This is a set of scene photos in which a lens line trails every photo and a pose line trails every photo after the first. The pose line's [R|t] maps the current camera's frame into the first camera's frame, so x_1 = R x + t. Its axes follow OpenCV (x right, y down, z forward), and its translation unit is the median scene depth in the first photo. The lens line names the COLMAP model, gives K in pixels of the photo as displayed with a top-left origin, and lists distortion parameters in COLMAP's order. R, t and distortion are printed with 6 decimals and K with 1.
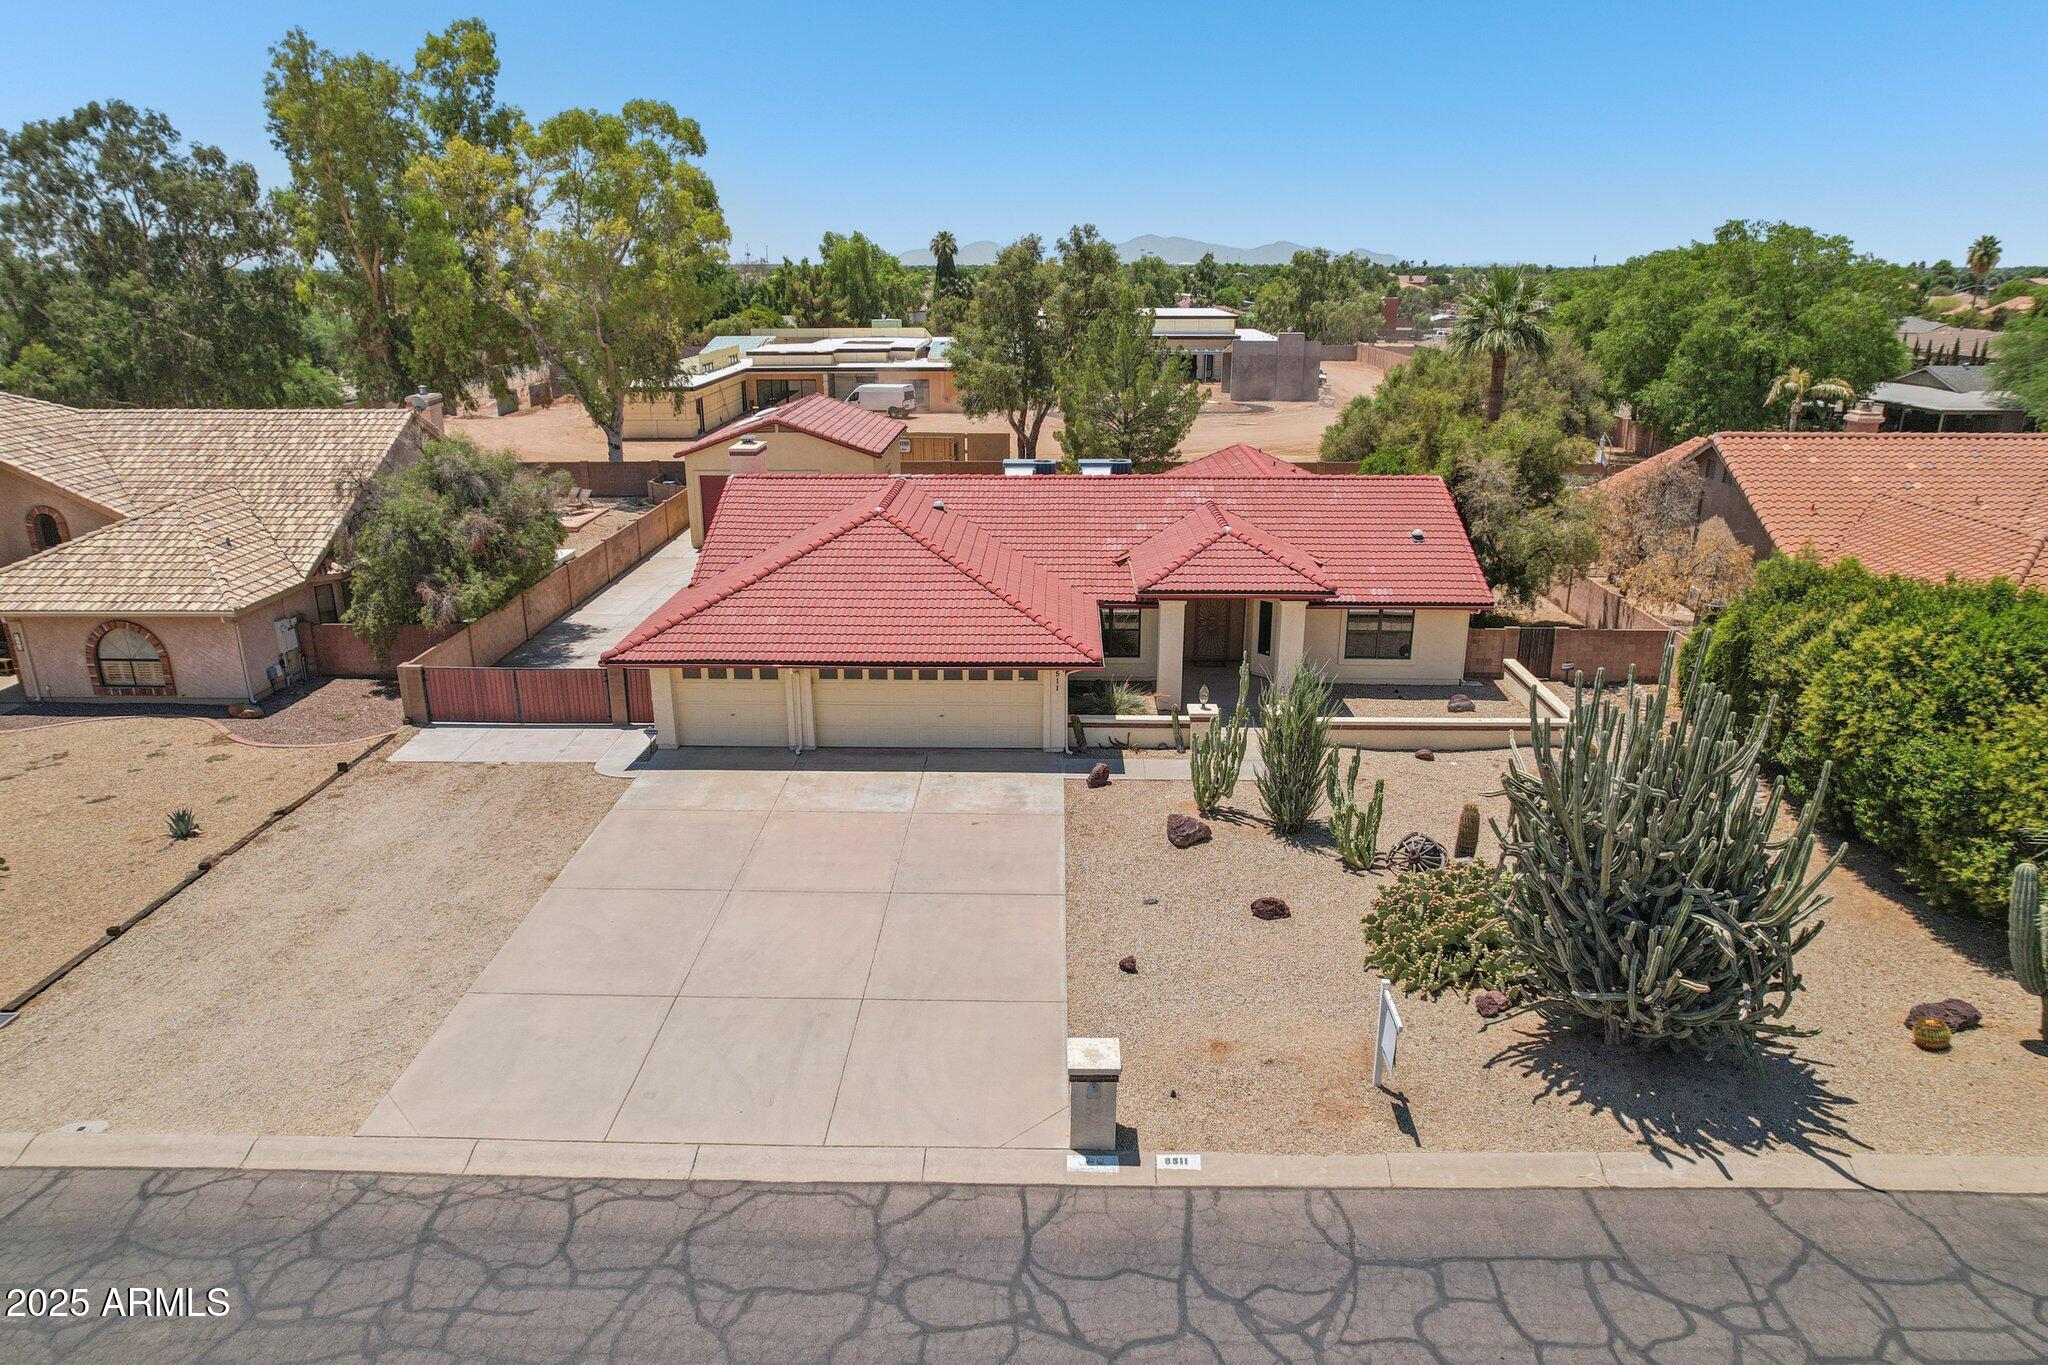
lens RADIAL K [[1292.1, 0, 1030.5], [0, 1292.1, 726.2], [0, 0, 1]] dist [-0.073268, 0.062014]
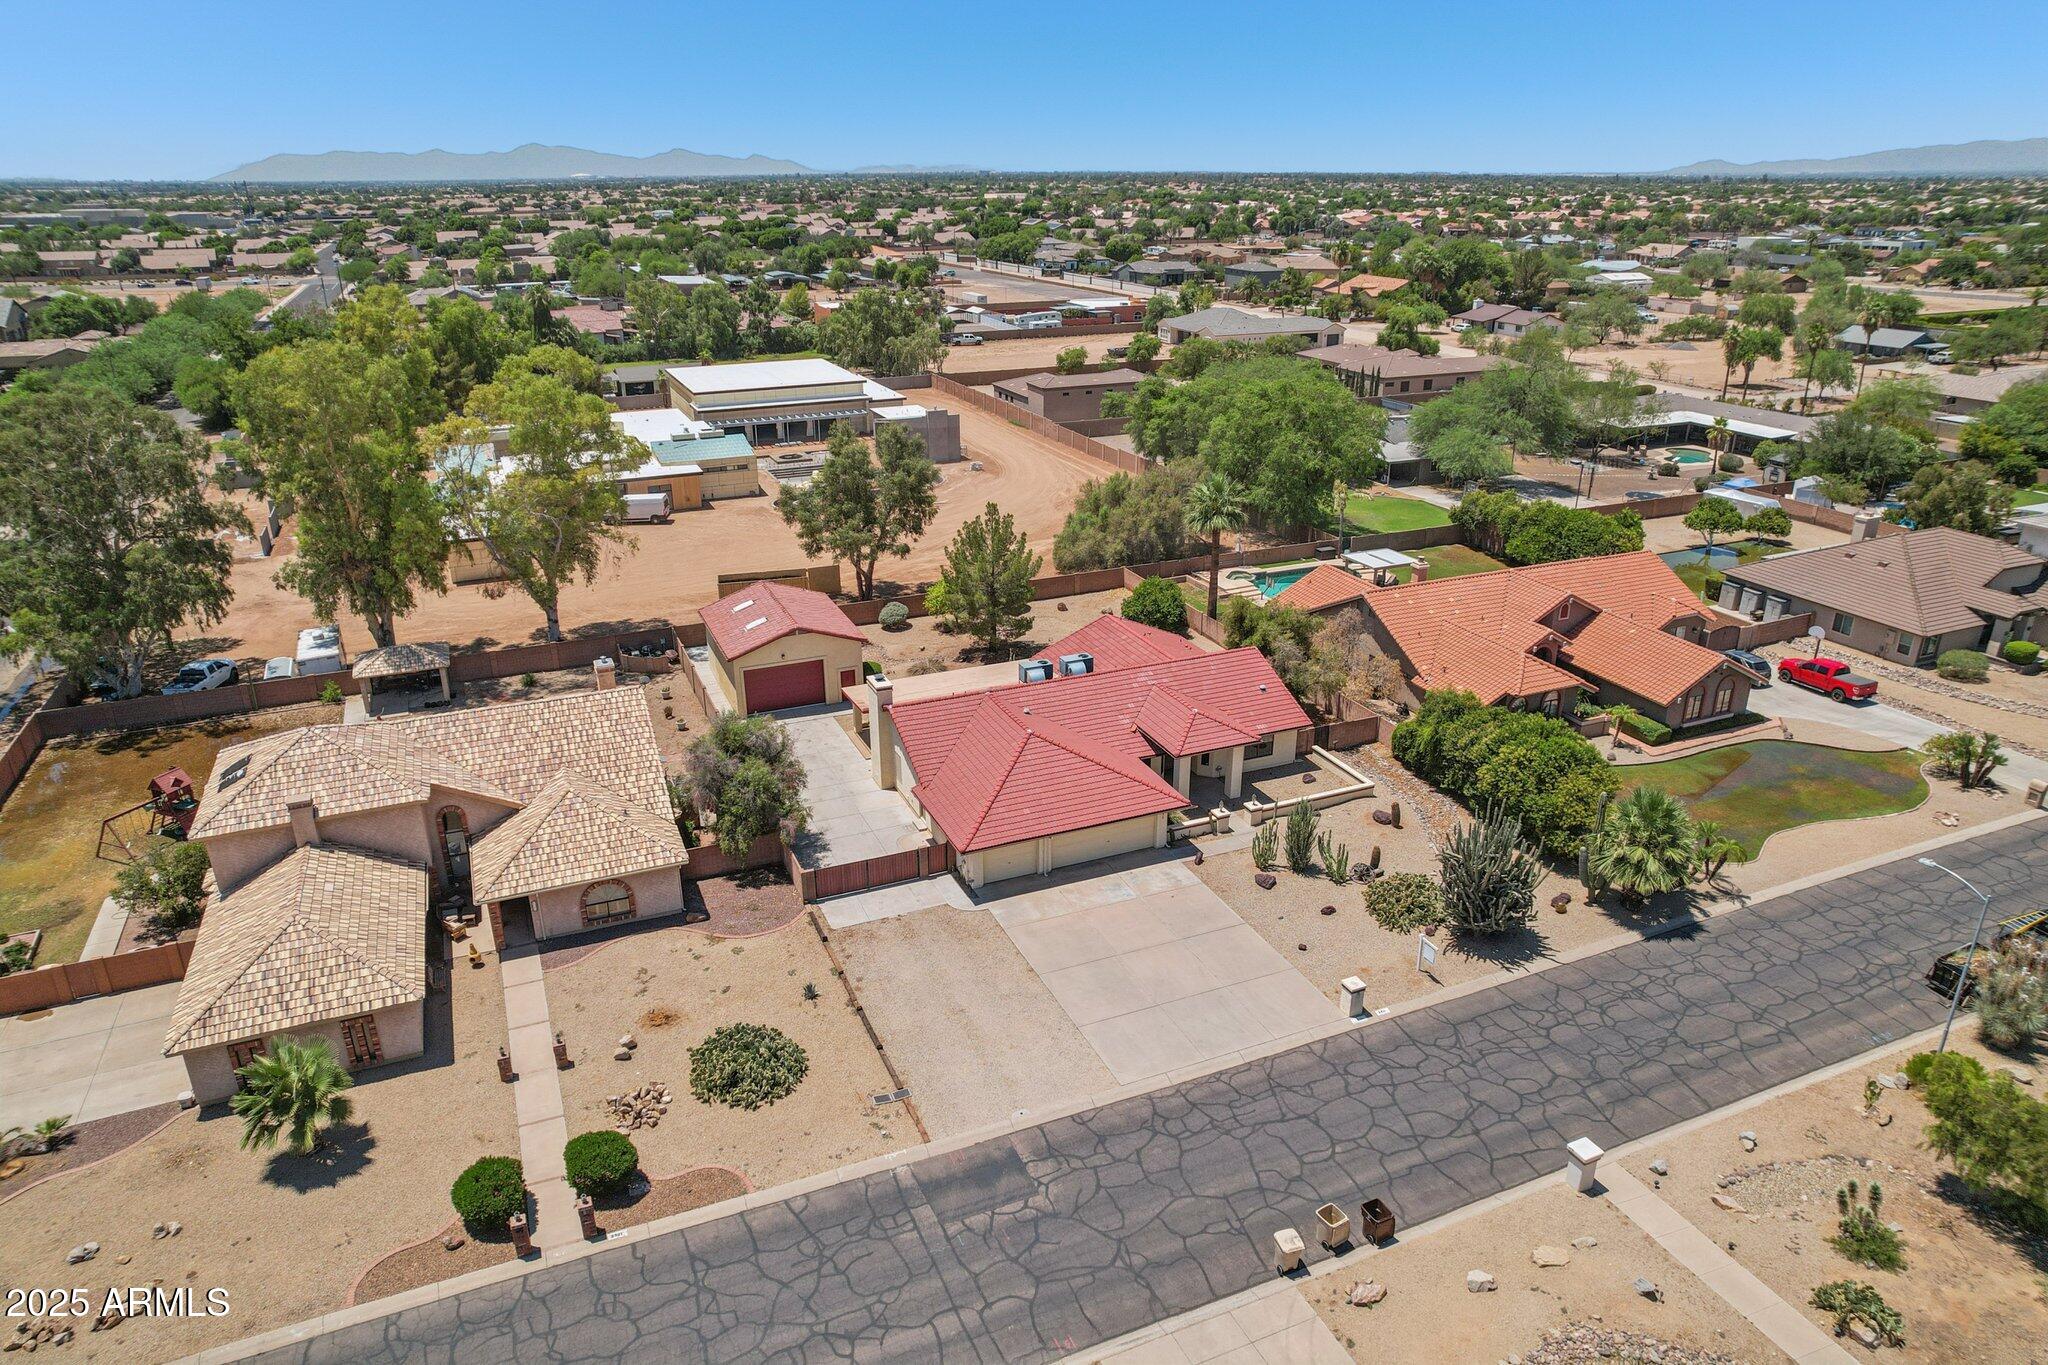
lens RADIAL K [[1288.2, 0, 1023.3], [0, 1288.2, 708.4], [0, 0, 1]] dist [-0.073199, 0.060244]
pose [[0.911206, -0.163998, 0.377899, -0.887748], [0.144152, 0.986281, 0.080435, -0.381700], [-0.385906, -0.018818, 0.922346, -0.747070]]
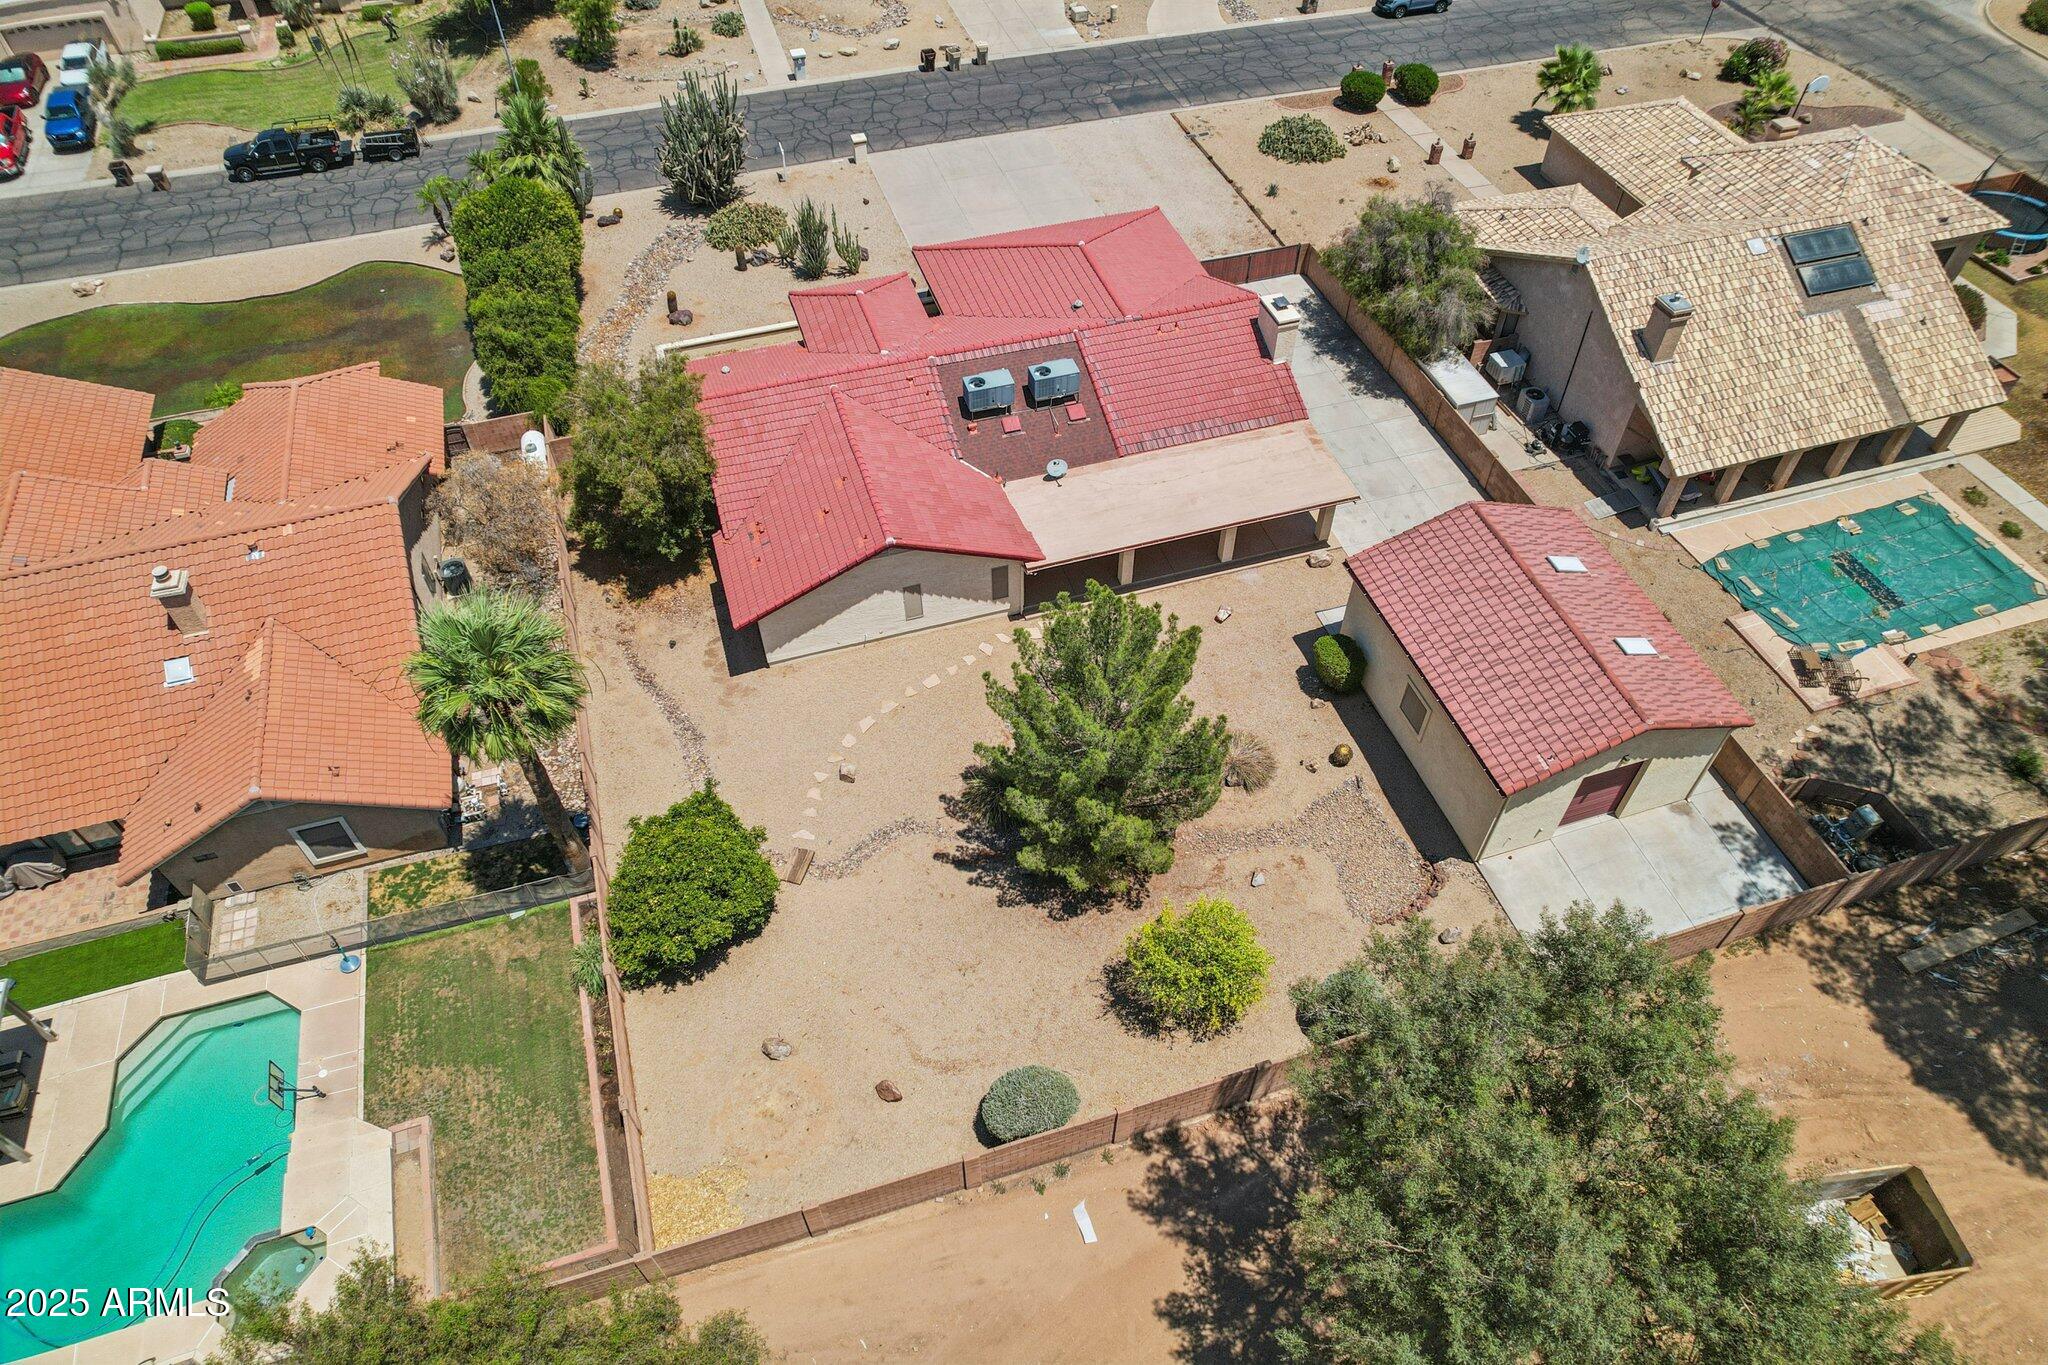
lens RADIAL K [[1312.6, 0, 1024.5], [0, 1312.6, 693.5], [0, 0, 1]] dist [-0.075492, 0.065902]
pose [[-0.947186, 0.244850, -0.207093, 0.435260], [-0.106454, 0.369090, 0.923277, -1.523547], [0.302501, 0.896561, -0.323531, 2.143324]]
